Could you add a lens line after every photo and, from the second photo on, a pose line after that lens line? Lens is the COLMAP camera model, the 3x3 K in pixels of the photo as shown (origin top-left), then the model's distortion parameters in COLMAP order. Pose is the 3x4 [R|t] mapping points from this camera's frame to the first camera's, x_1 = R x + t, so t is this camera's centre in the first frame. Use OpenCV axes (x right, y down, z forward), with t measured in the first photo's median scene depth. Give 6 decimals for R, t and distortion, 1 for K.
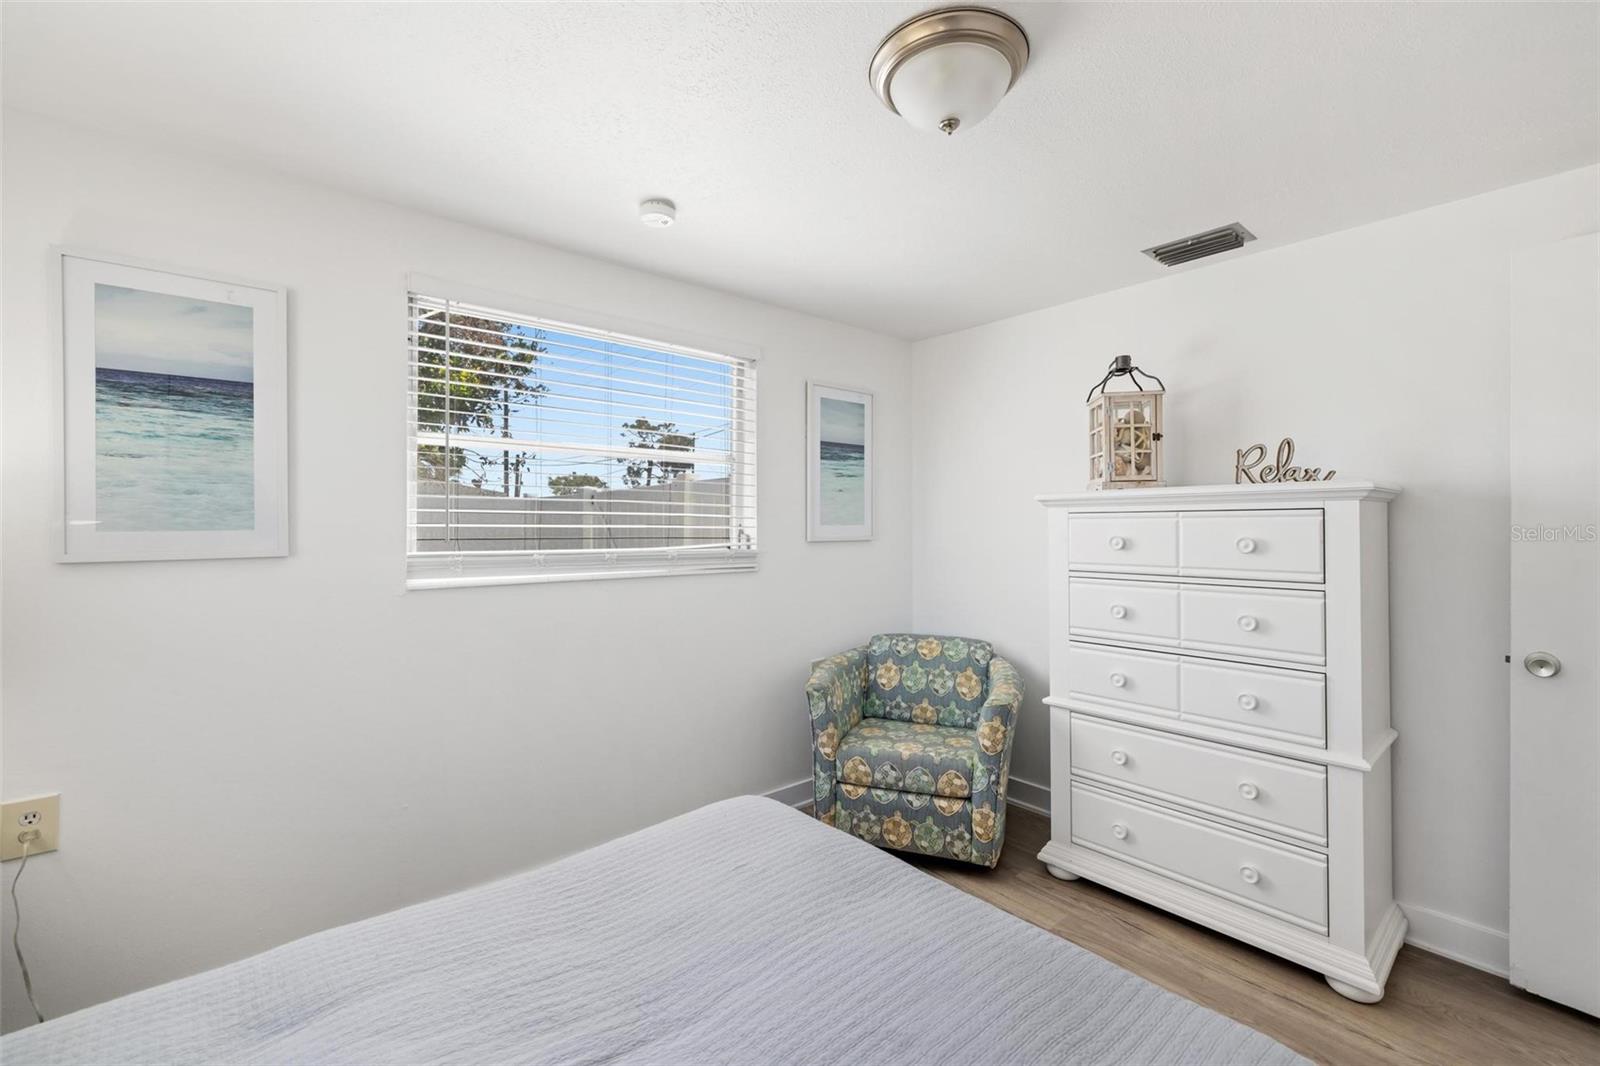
lens RADIAL K [[670.4, 0, 805.3], [0, 670.4, 519.3], [0, 0, 1]] dist [0.000626, 0.000064]
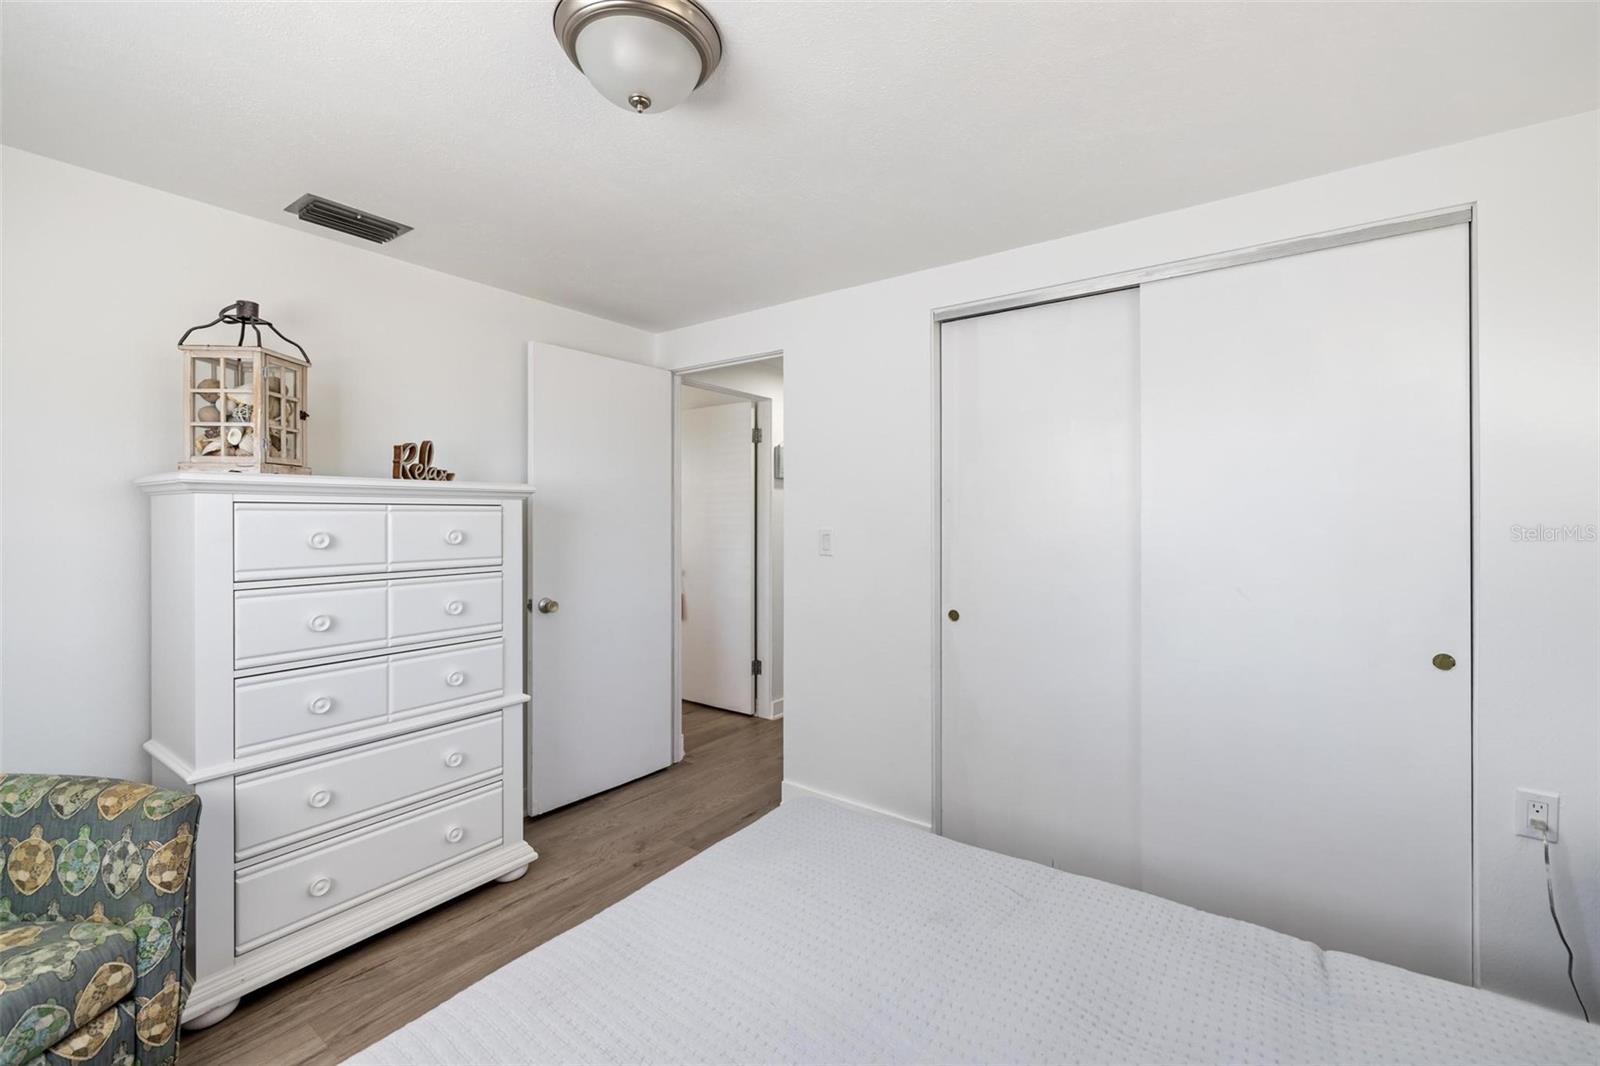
lens RADIAL K [[670.4, 0, 805.3], [0, 670.4, 519.3], [0, 0, 1]] dist [0.000626, 0.000064]
pose [[-0.229740, 0.000641, 0.973252, -0.477273], [-0.004846, 0.999987, -0.001802, 0.007881], [-0.973240, -0.005130, -0.229734, 0.606132]]
